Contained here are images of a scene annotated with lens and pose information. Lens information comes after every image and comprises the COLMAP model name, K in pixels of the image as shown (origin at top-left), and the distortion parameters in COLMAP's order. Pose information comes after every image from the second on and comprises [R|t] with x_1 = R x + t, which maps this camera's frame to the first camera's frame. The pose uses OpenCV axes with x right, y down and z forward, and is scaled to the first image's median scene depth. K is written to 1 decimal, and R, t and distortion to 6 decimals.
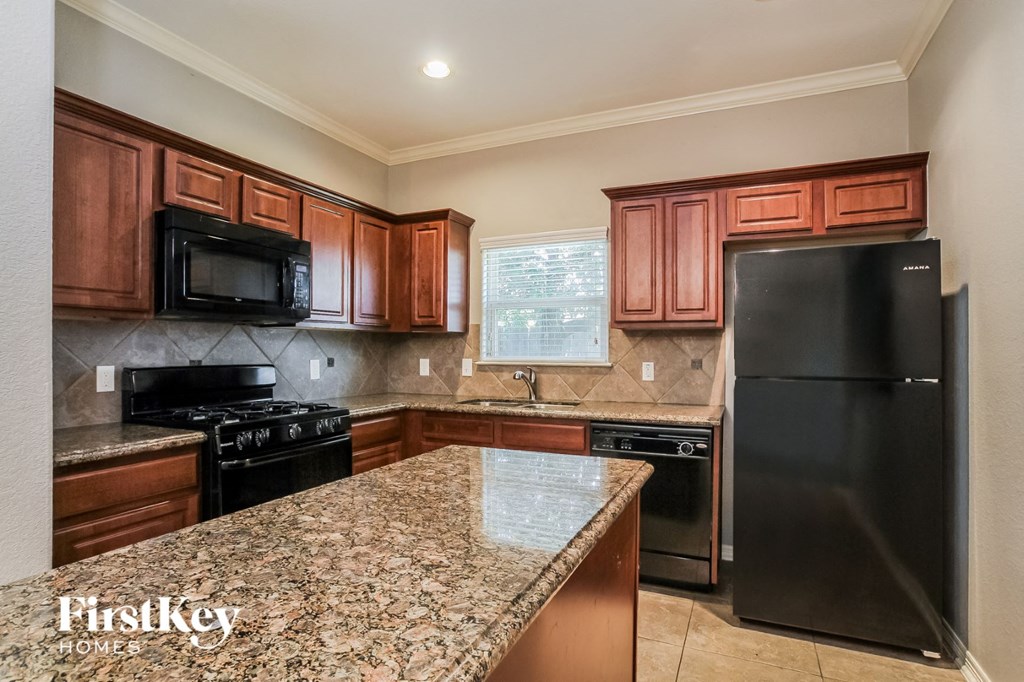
lens RADIAL K [[523.4, 0, 511.5], [0, 523.4, 349.2], [0, 0, 1]] dist [-0.027919, 0.008584]
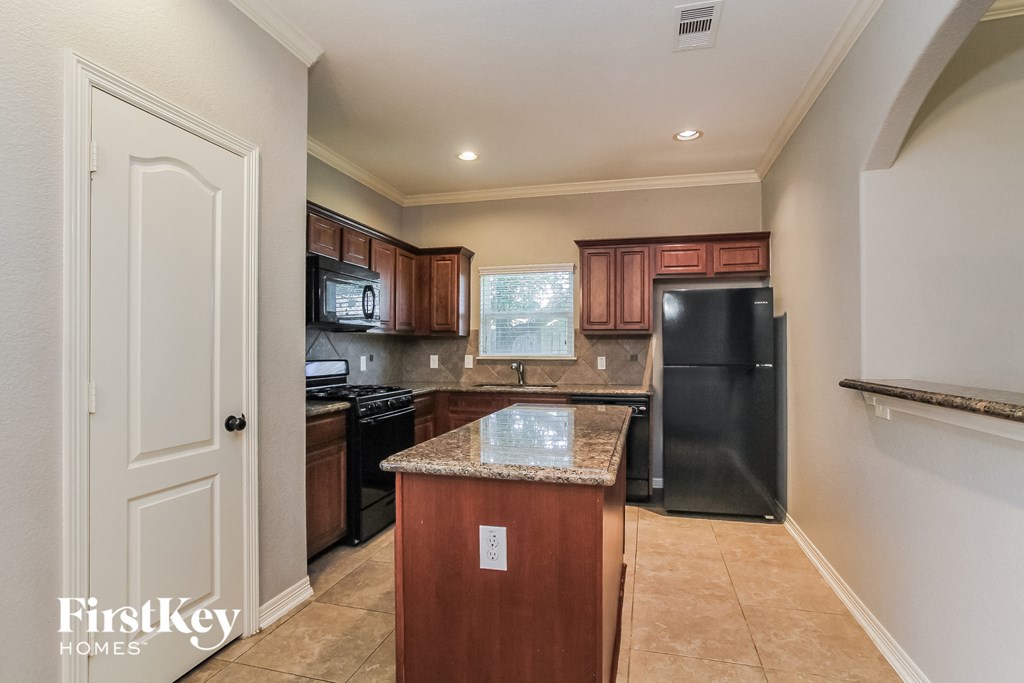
lens RADIAL K [[523.4, 0, 506.3], [0, 523.4, 342.9], [0, 0, 1]] dist [-0.027919, 0.008584]
pose [[0.987335, -0.000605, 0.158650, -0.253765], [0.001720, 0.999975, -0.006890, -0.004697], [-0.158642, 0.007076, 0.987311, -0.433935]]
